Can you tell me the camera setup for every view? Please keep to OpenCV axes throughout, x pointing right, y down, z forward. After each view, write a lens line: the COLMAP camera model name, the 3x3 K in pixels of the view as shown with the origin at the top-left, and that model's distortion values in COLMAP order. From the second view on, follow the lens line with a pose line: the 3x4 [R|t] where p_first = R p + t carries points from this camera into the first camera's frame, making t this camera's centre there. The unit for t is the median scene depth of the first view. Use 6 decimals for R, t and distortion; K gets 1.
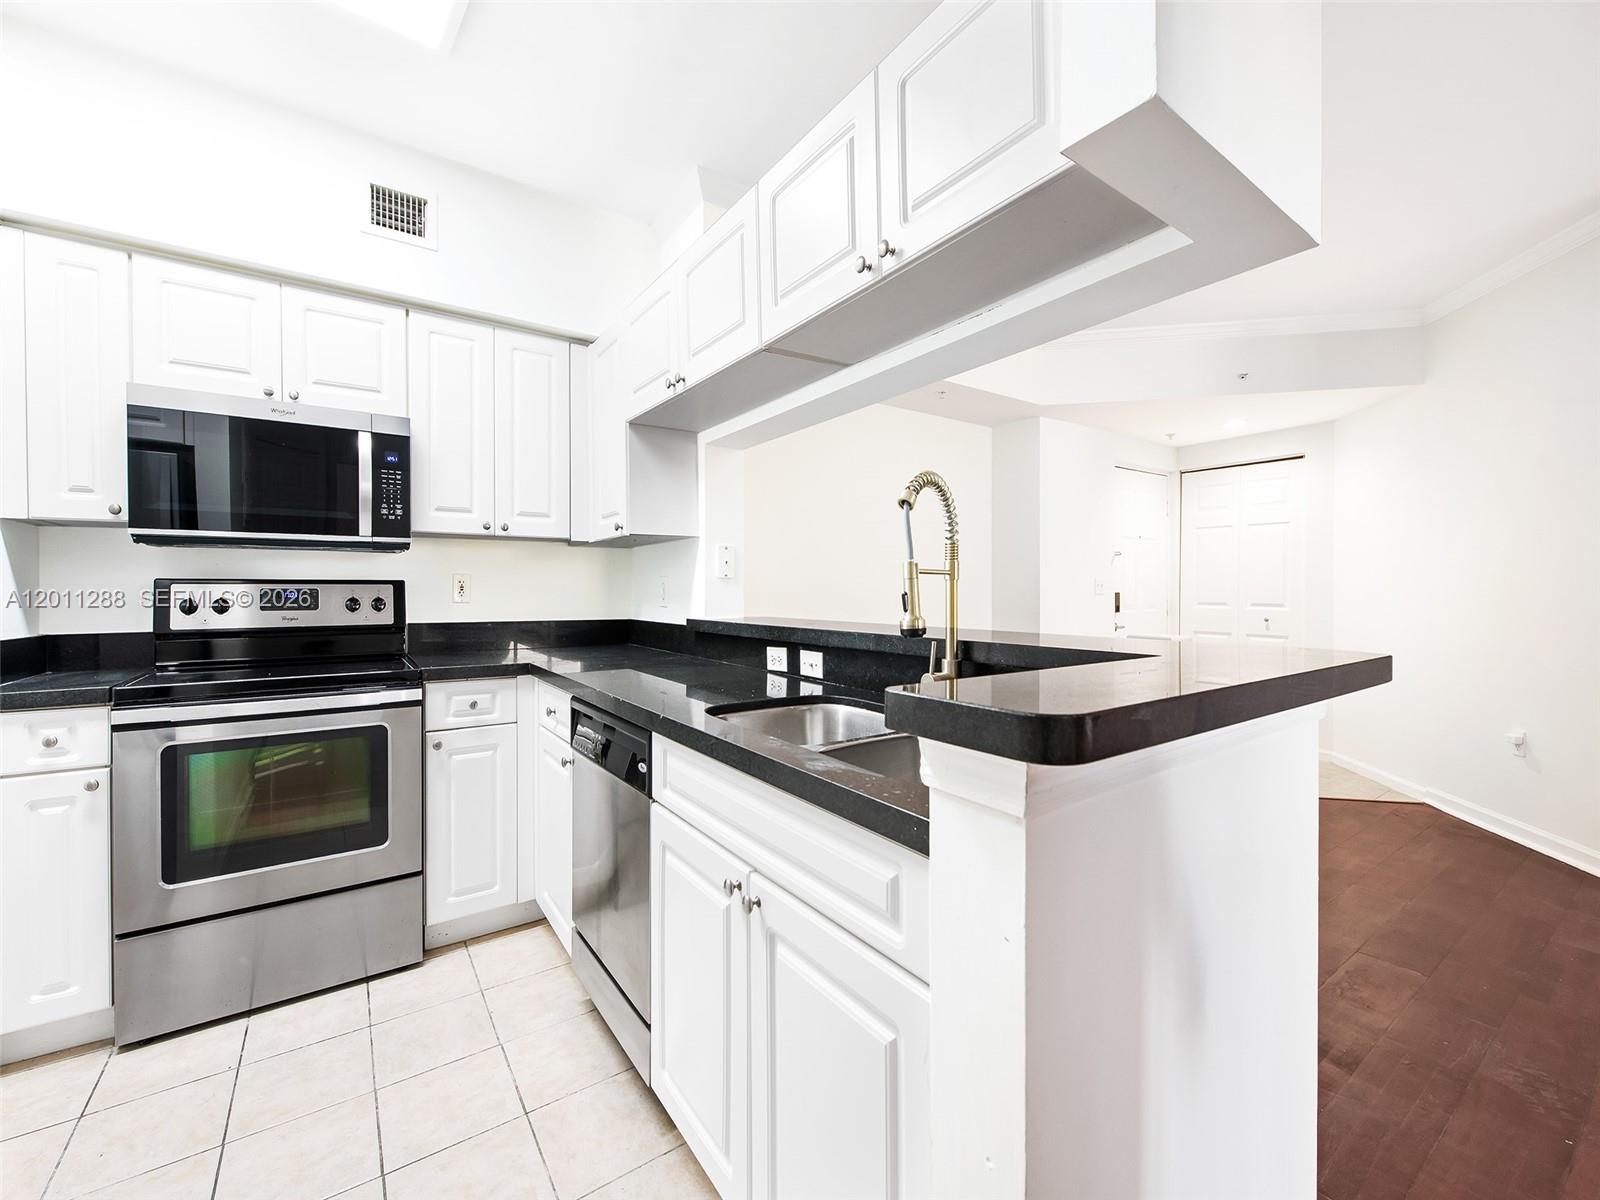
lens RADIAL K [[661.3, 0, 792.1], [0, 661.3, 595.1], [0, 0, 1]] dist [0.000775, 0.000047]
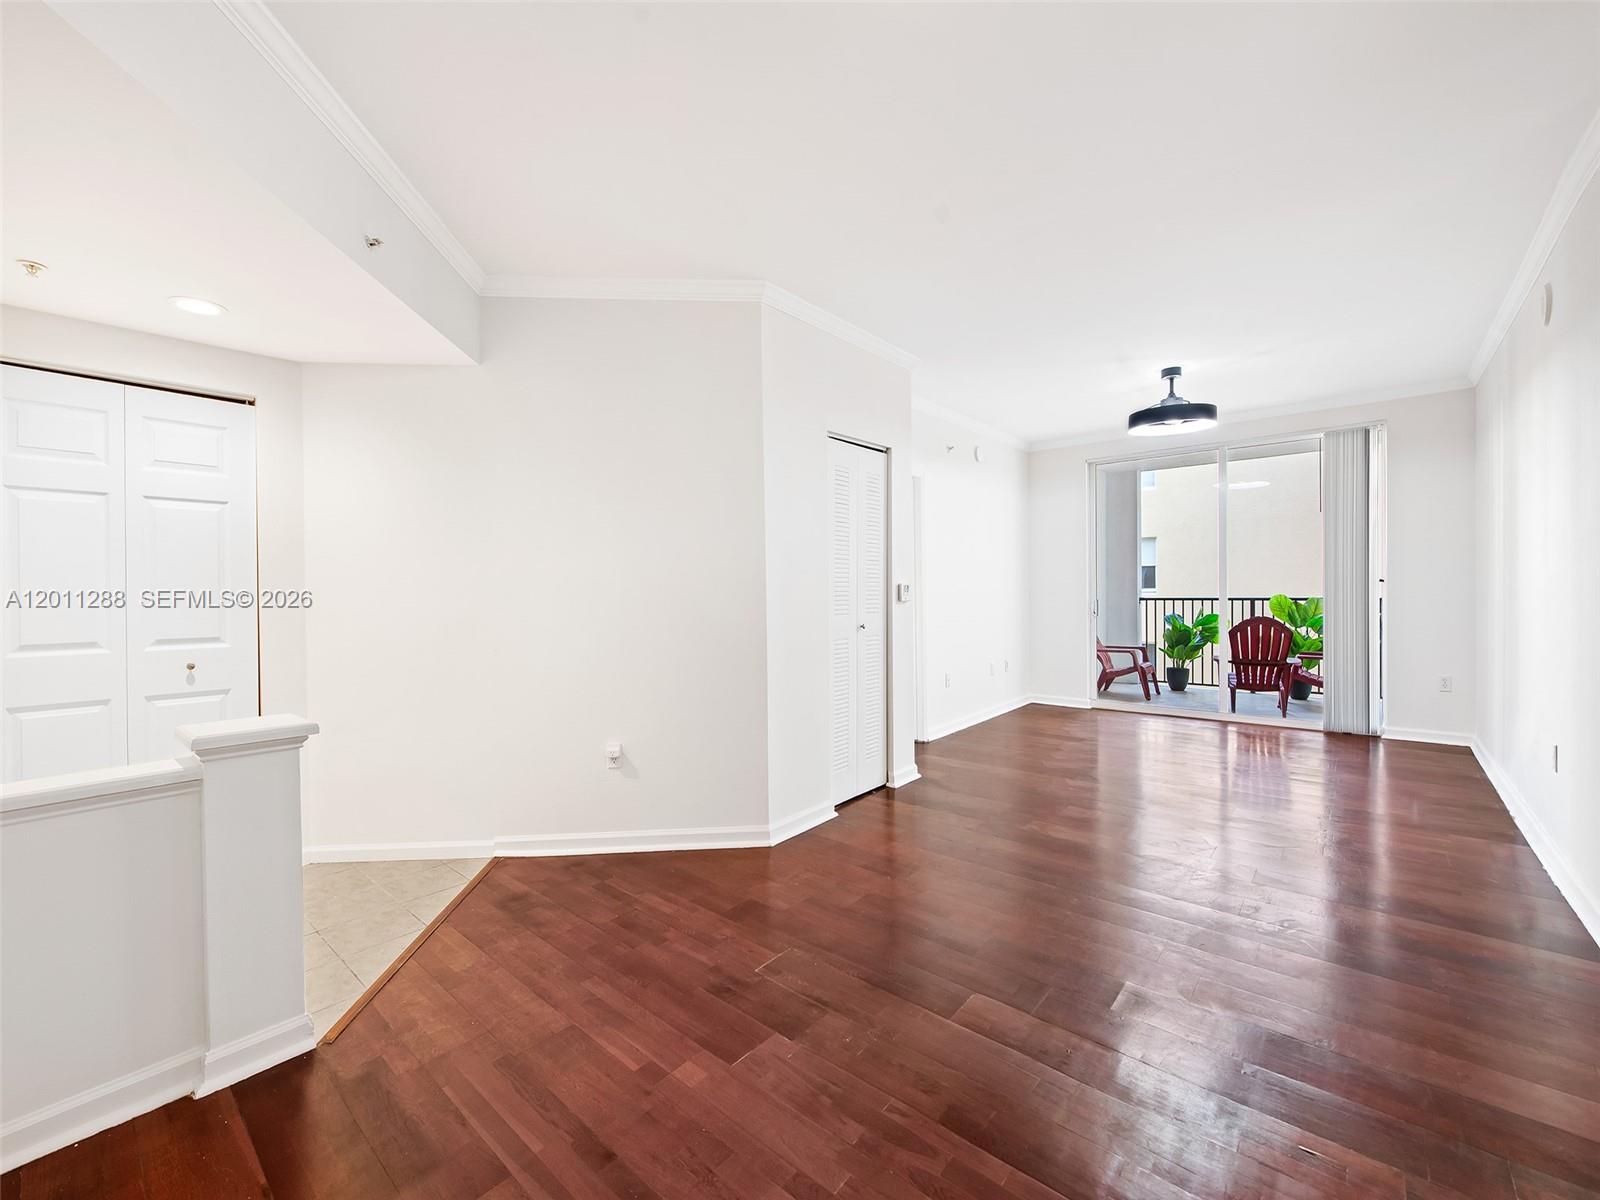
lens RADIAL K [[661.3, 0, 792.1], [0, 661.3, 595.1], [0, 0, 1]] dist [0.000775, 0.000047]
pose [[-0.252113, -0.000985, 0.967697, 0.051710], [0.021097, 0.999756, 0.006514, -0.033933], [-0.967468, 0.022057, -0.252031, 1.242091]]
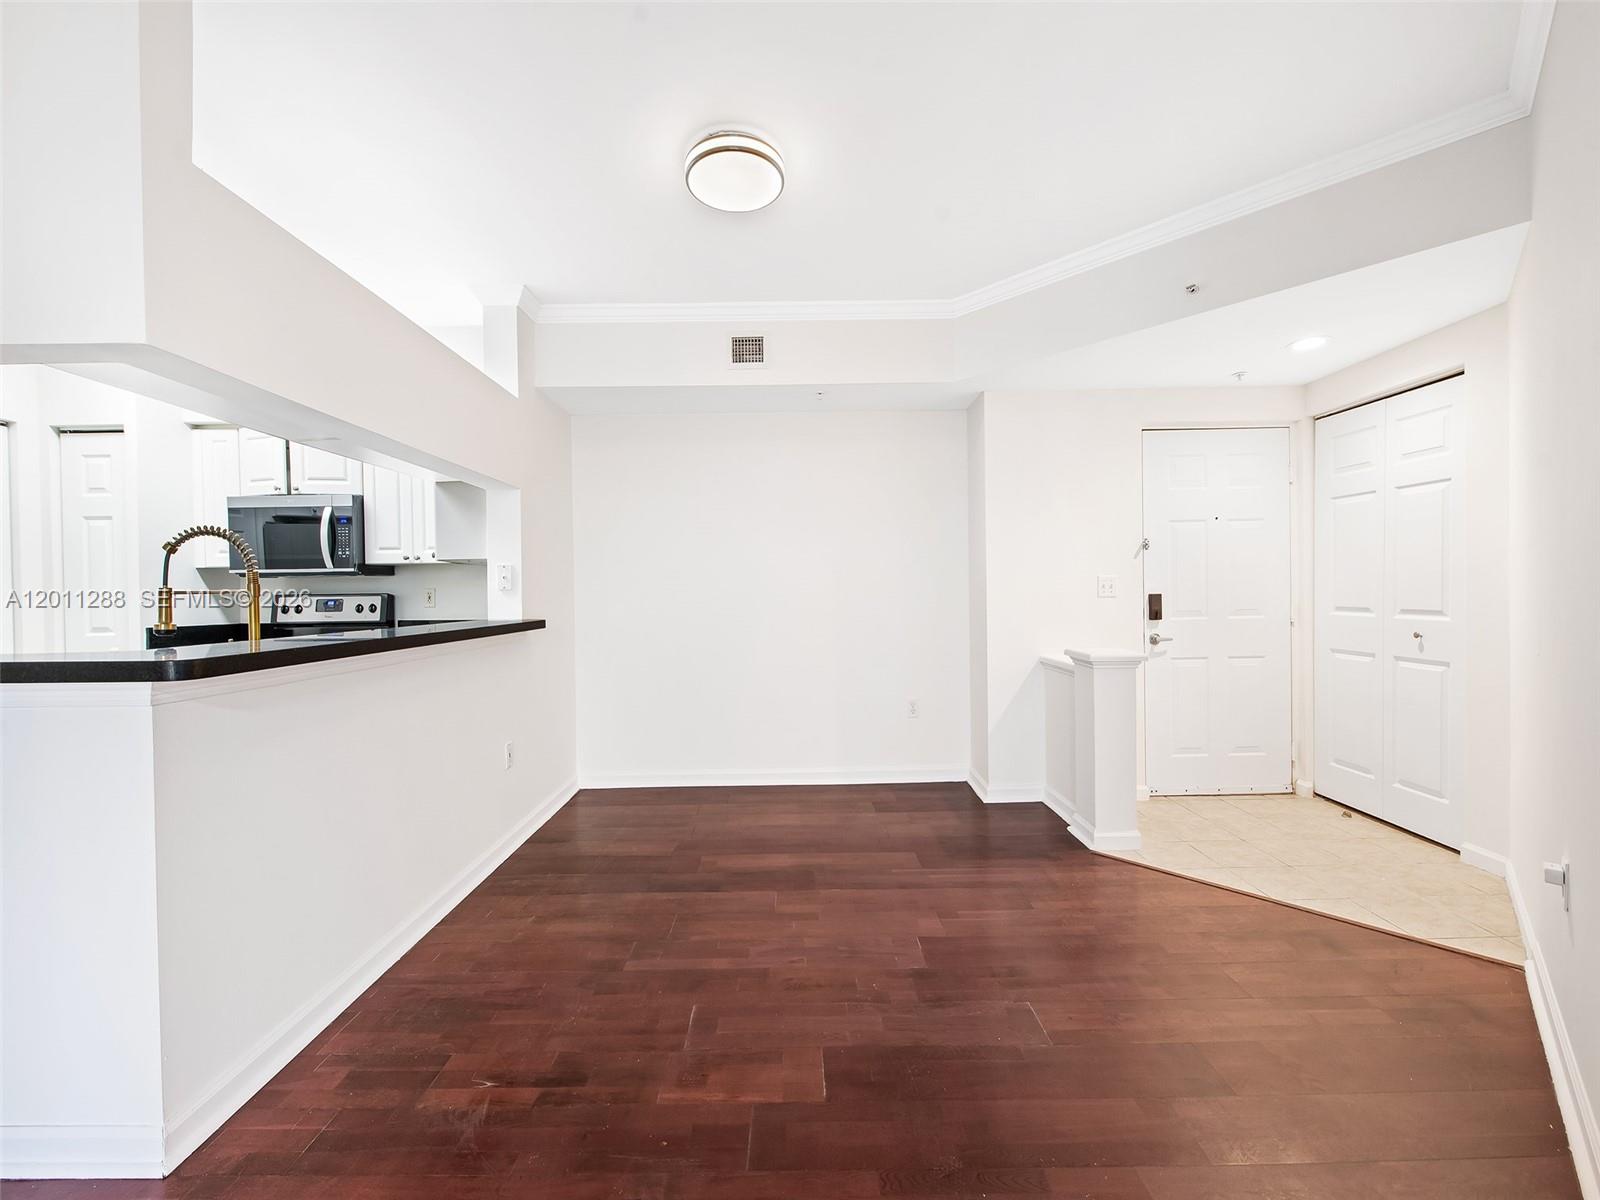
lens RADIAL K [[635.6, 0, 800.5], [0, 635.6, 596.2], [0, 0, 1]] dist [-0.000118, -0.000016]
pose [[0.822107, -0.004959, -0.569311, 1.126667], [0.007355, 0.999971, 0.001910, -0.011046], [0.569285, -0.005758, 0.822120, 0.310926]]
